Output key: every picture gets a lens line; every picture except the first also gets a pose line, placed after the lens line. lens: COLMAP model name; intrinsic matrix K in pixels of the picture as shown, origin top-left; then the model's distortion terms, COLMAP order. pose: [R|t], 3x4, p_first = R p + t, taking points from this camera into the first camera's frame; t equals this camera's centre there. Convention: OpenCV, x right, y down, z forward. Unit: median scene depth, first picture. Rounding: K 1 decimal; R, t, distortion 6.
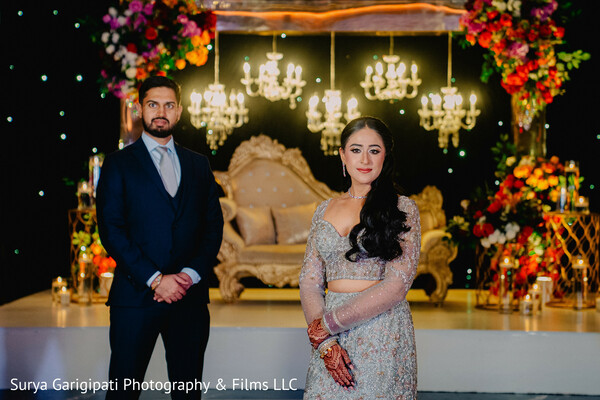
lens RADIAL K [[1209.2, 0, 299.1], [0, 1209.2, 199.6], [0, 0, 1]] dist [0.096181, 0.000000]
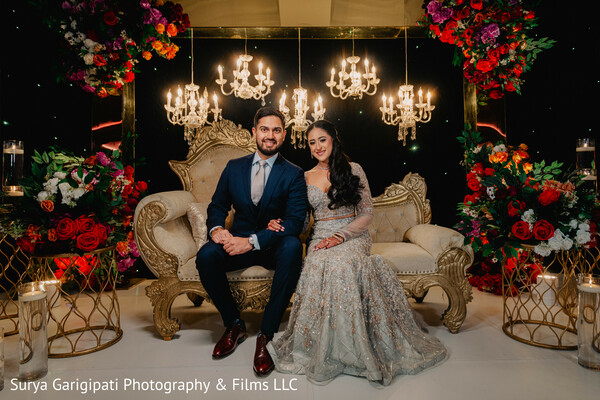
lens RADIAL K [[381.0, 0, 298.0], [0, 381.0, 201.1], [0, 0, 1]] dist [0.010072, 0.001474]
pose [[0.999224, -0.016860, 0.035601, 0.011963], [0.015976, 0.999560, 0.024986, 0.001511], [-0.036007, -0.024398, 0.999054, 0.660628]]
